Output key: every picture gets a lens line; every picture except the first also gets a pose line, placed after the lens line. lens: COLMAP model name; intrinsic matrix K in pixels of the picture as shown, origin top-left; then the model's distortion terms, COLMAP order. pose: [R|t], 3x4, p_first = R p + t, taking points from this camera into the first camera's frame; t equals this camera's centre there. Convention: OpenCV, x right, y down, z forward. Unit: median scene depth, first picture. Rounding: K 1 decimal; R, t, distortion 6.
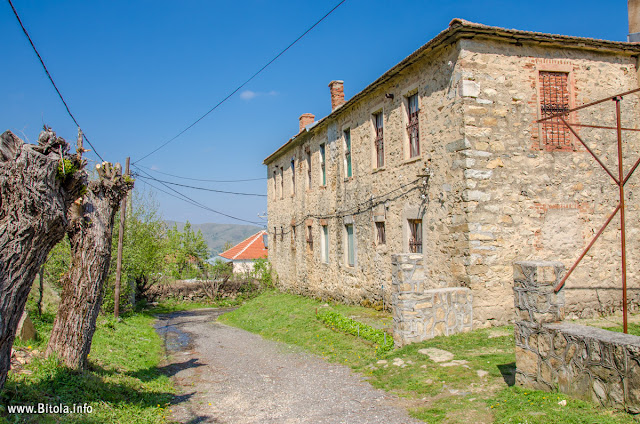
lens RADIAL K [[509.8, 0, 320.0], [0, 509.8, 212.0], [0, 0, 1]] dist [-0.099245, 0.003174]
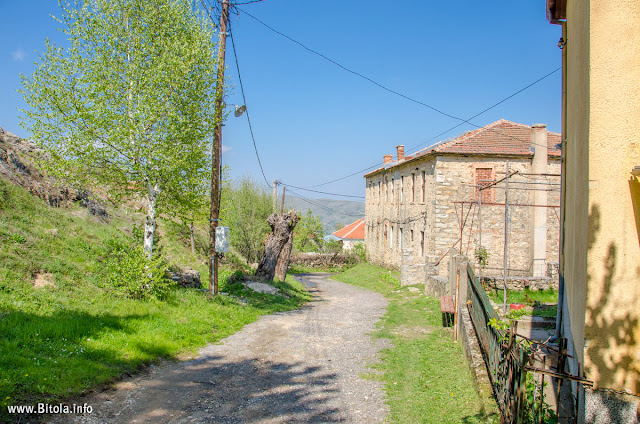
lens RADIAL K [[509.8, 0, 320.0], [0, 509.8, 212.0], [0, 0, 1]] dist [-0.099245, 0.003174]
pose [[0.974518, 0.039393, -0.220822, 0.161226], [-0.028766, 0.998277, 0.051136, -0.111348], [0.222456, -0.043481, 0.973973, -0.787522]]
